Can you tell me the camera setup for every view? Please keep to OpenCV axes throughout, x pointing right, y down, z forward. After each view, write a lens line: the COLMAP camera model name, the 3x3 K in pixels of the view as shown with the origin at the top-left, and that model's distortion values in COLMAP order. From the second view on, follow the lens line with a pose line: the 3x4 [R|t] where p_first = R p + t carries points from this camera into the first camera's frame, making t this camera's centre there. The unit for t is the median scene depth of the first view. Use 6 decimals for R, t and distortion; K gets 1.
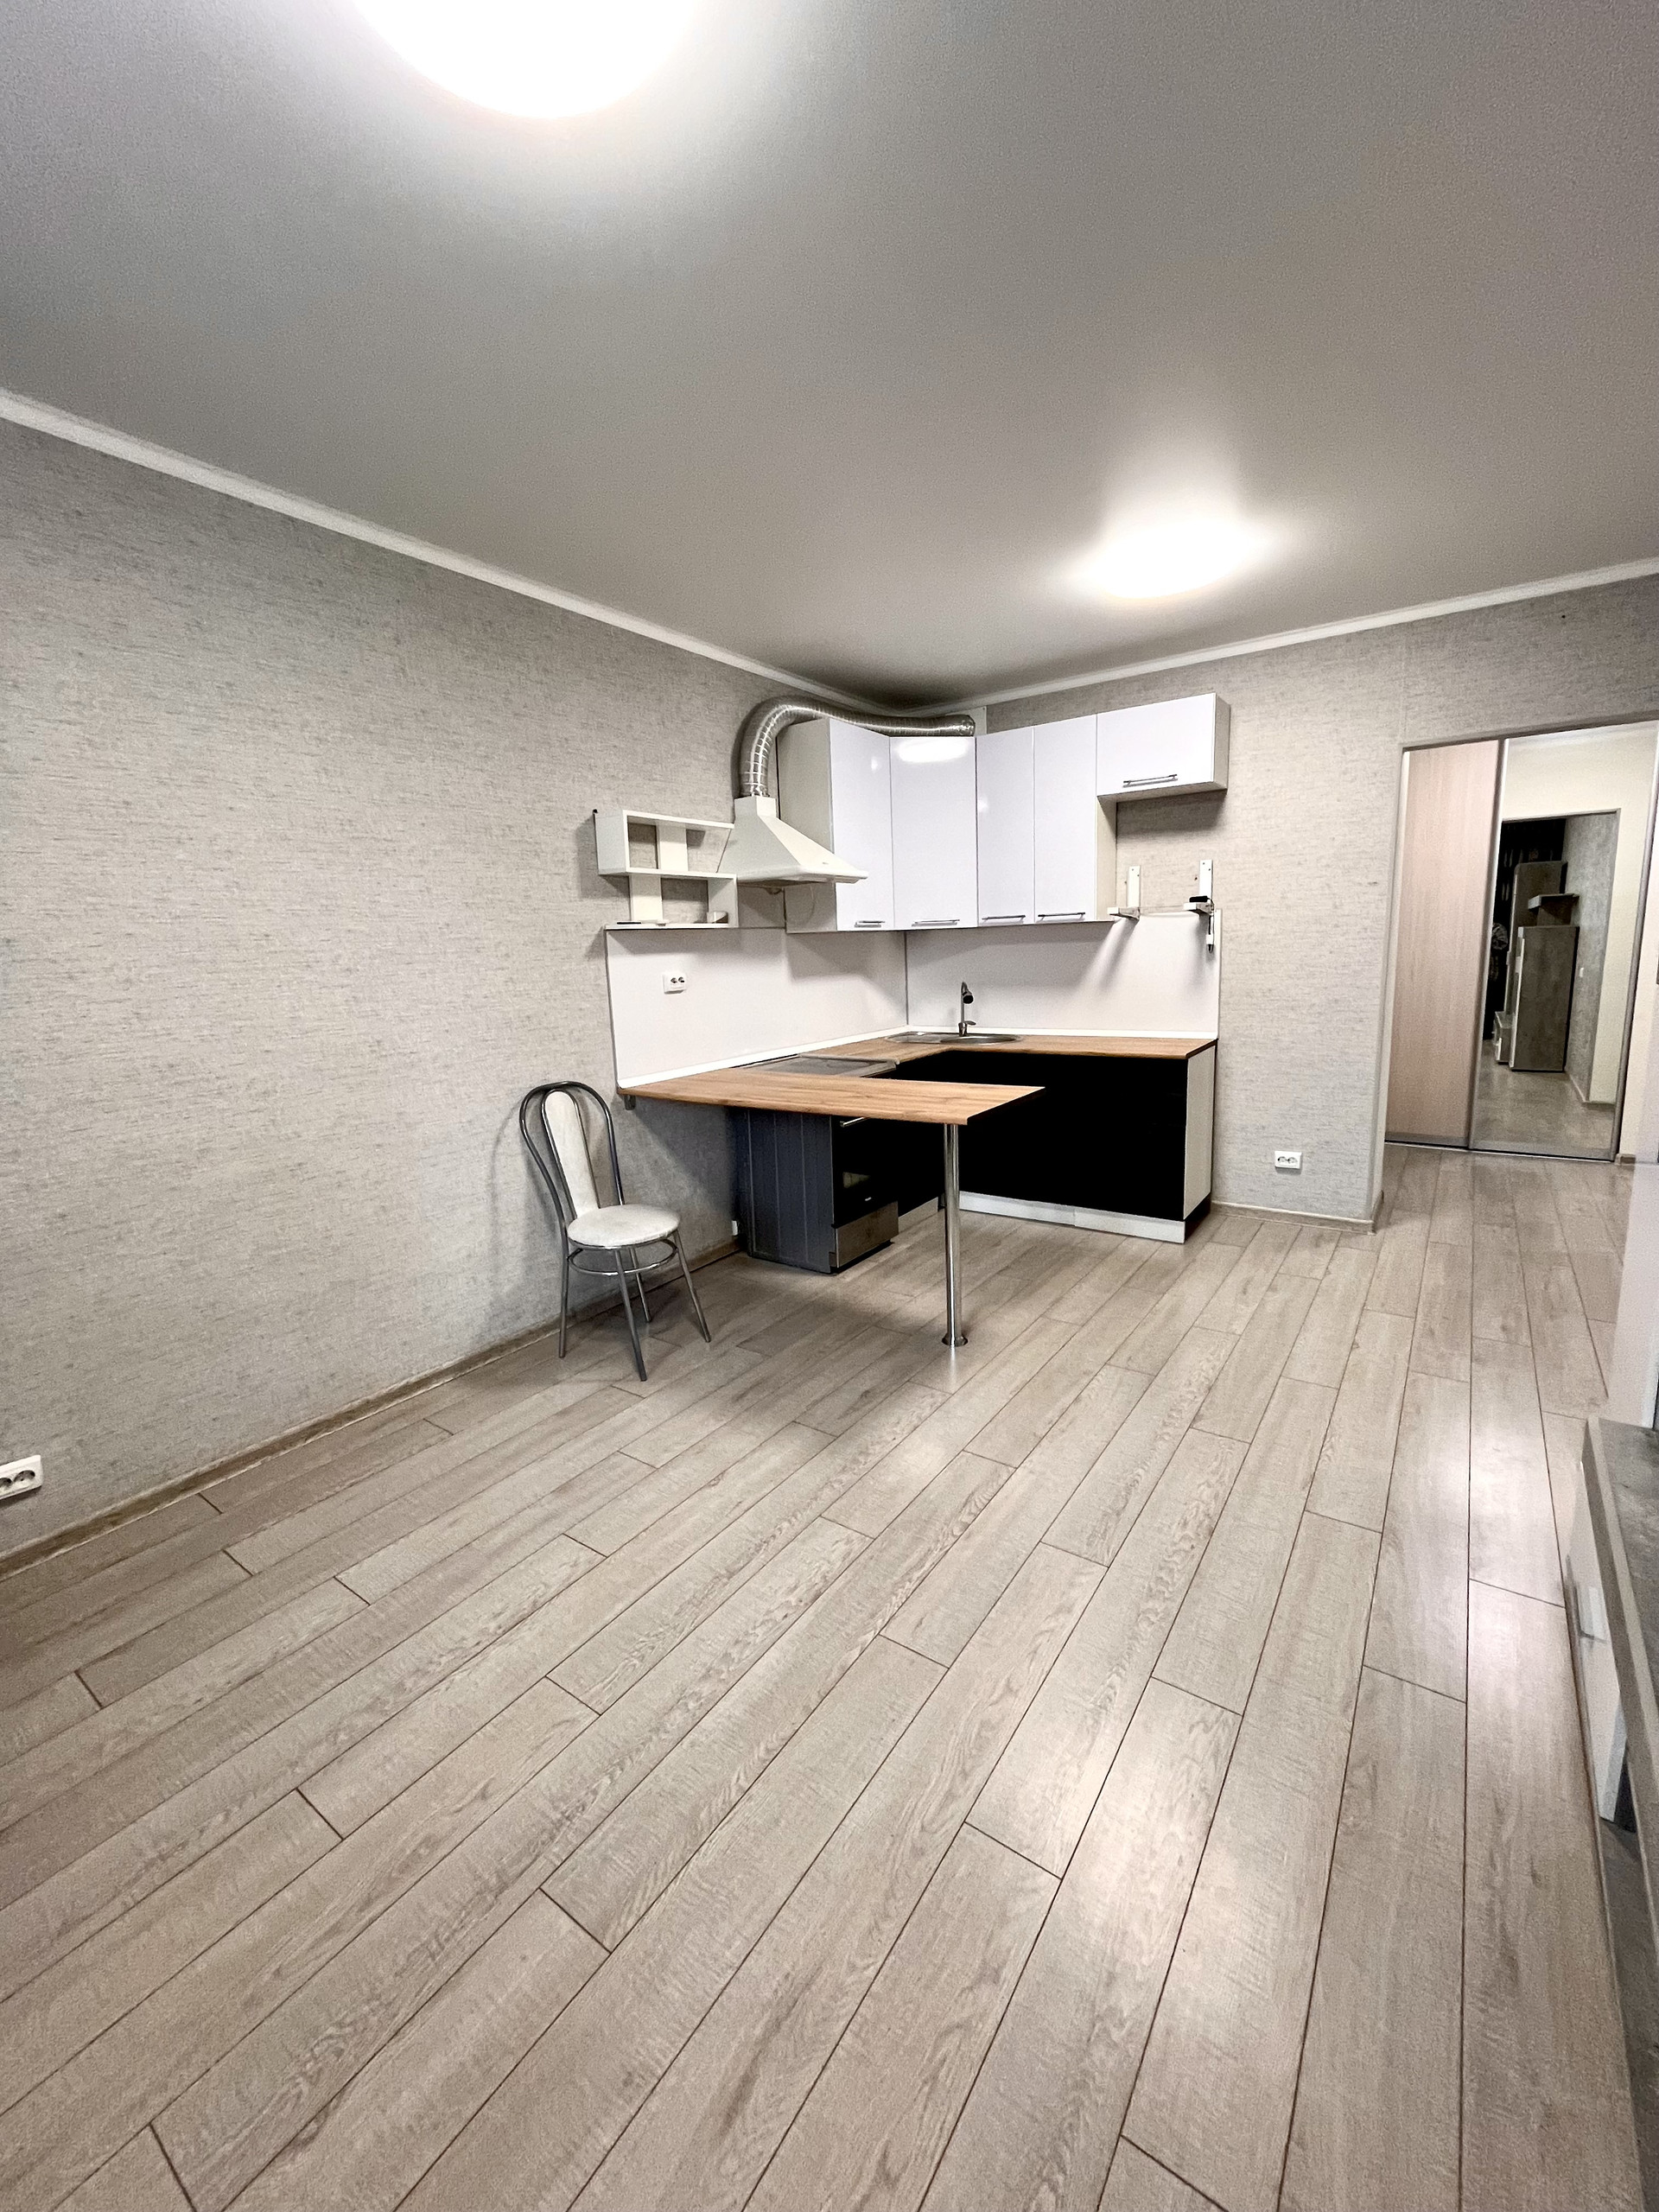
lens RADIAL K [[891.0, 0, 829.4], [0, 891.0, 1104.1], [0, 0, 1]] dist [-0.004346, 0.000269]
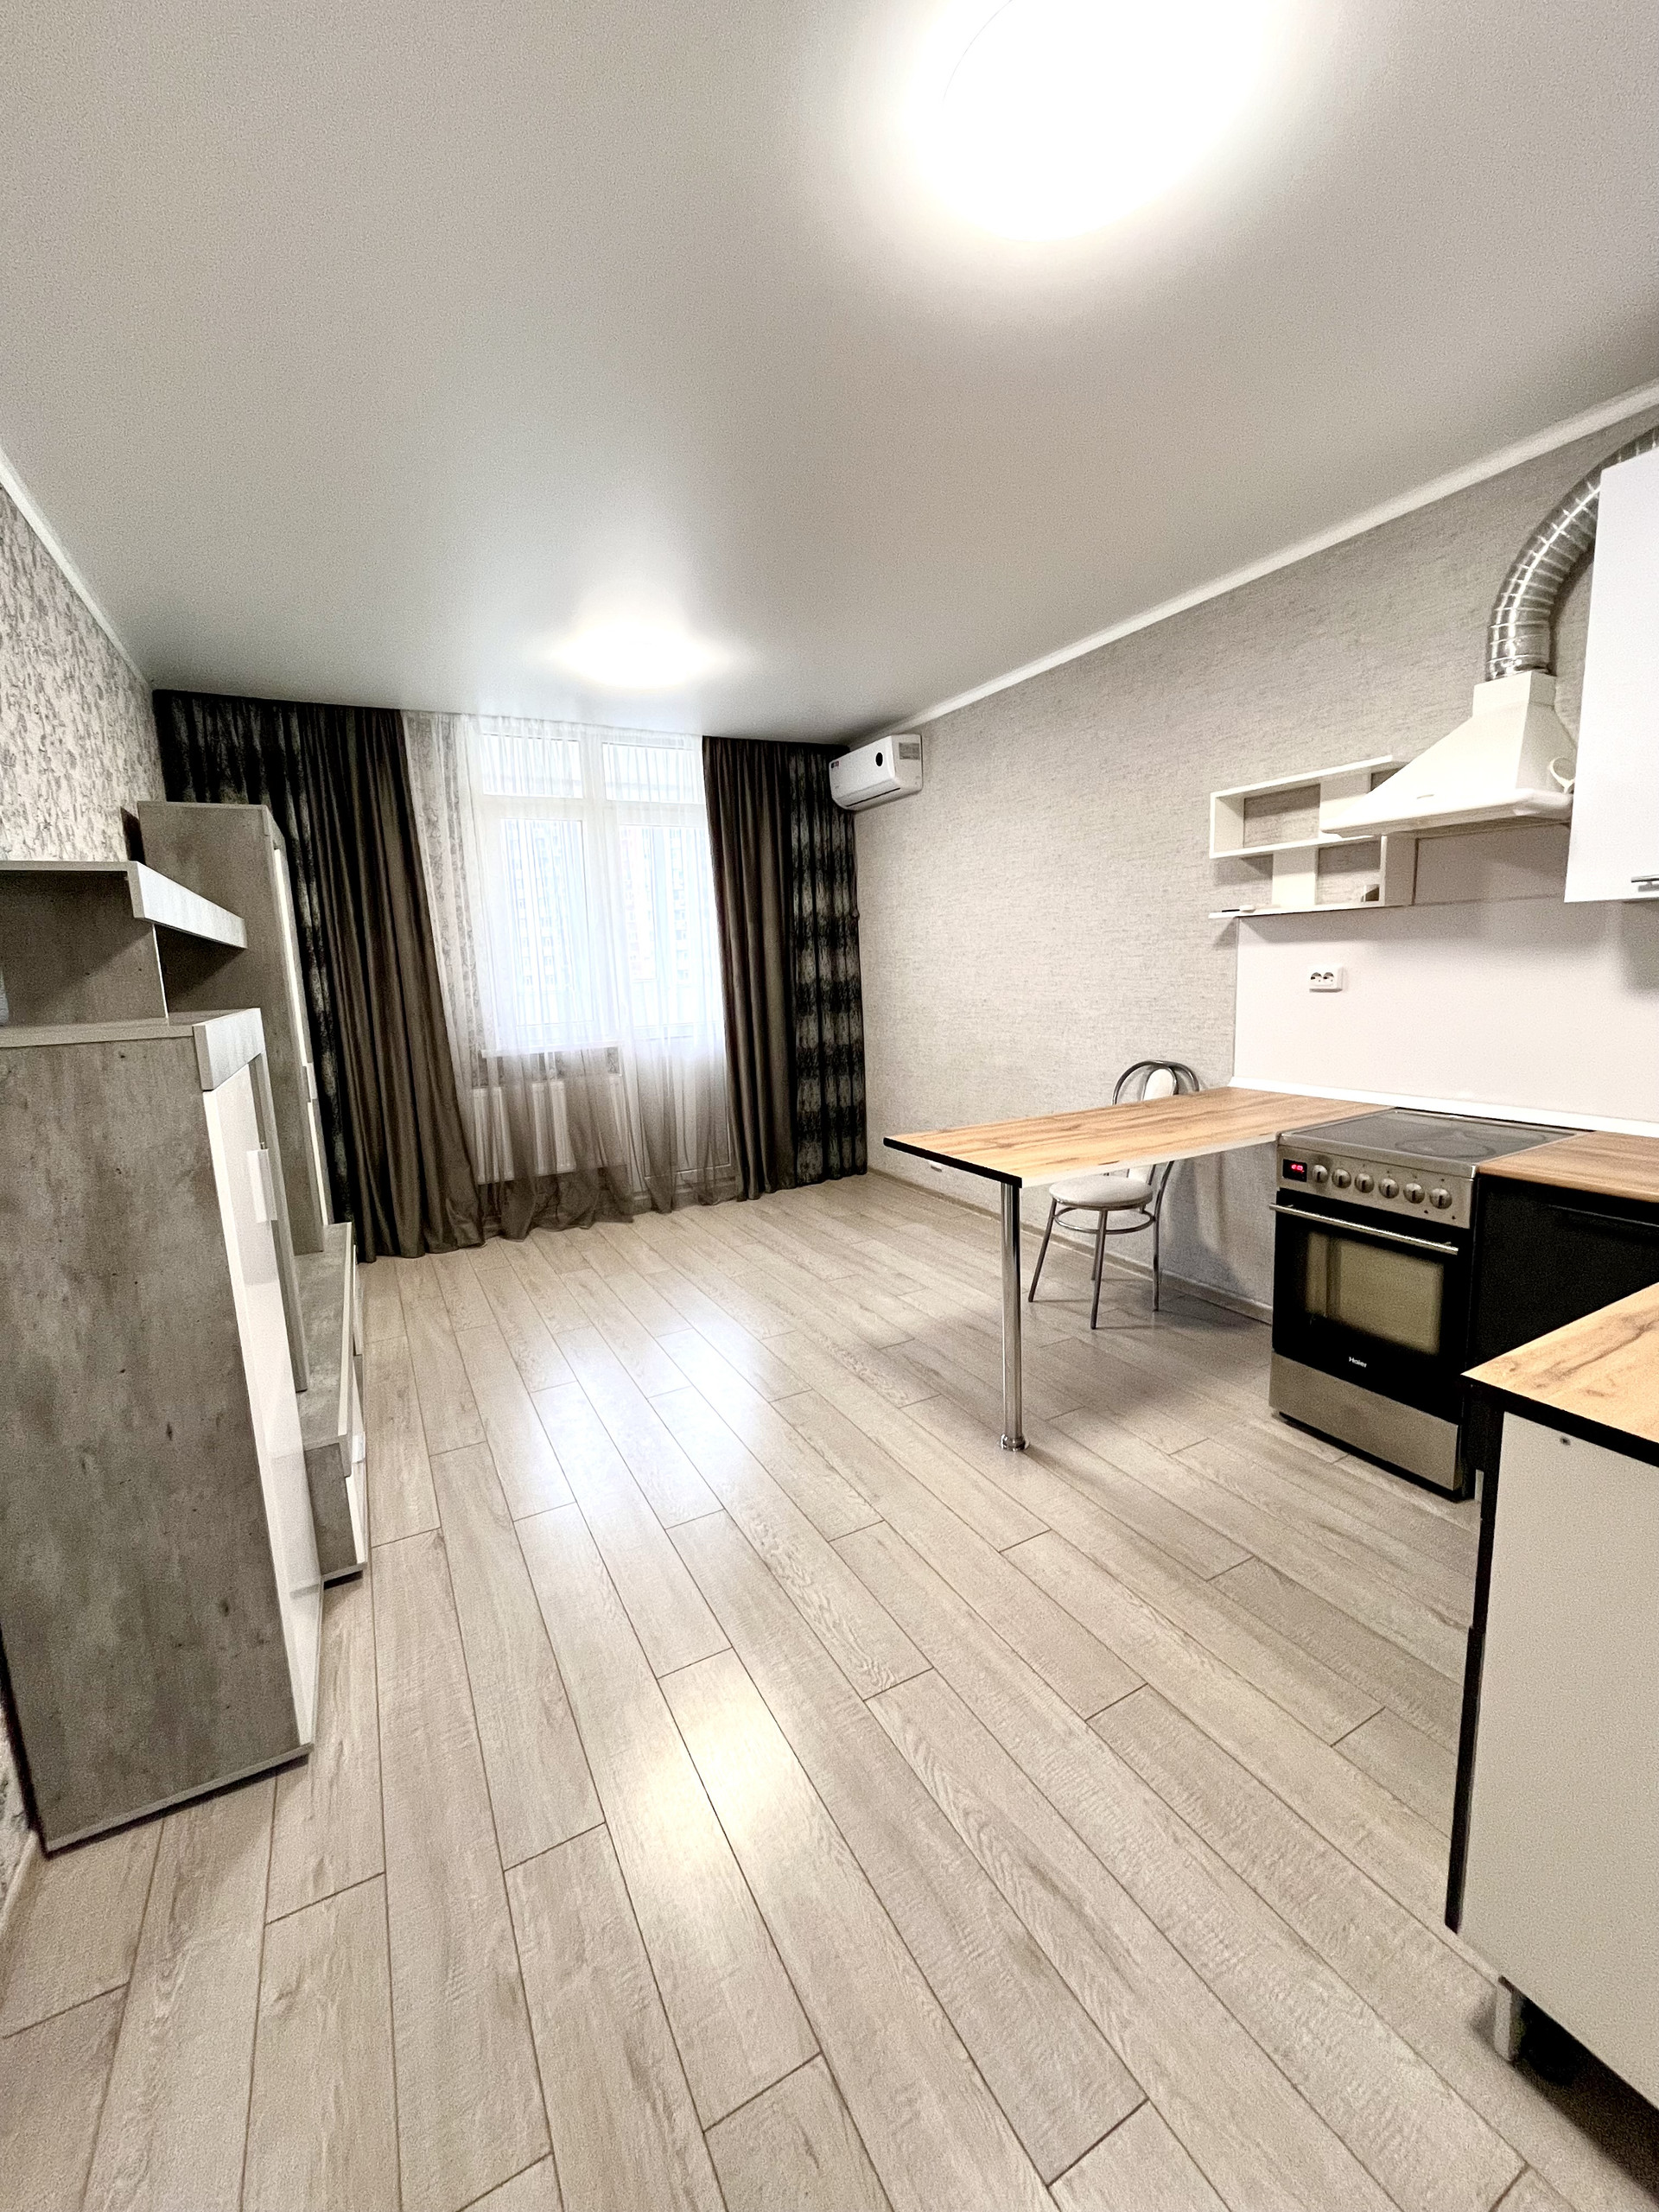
lens RADIAL K [[891.0, 0, 830.0], [0, 891.0, 1101.0], [0, 0, 1]] dist [-0.004346, 0.000269]
pose [[-0.438788, 0.198813, -0.876321, 1.025139], [-0.099264, 0.958525, 0.267165, -0.278233], [0.893091, 0.204216, -0.400854, 1.316613]]
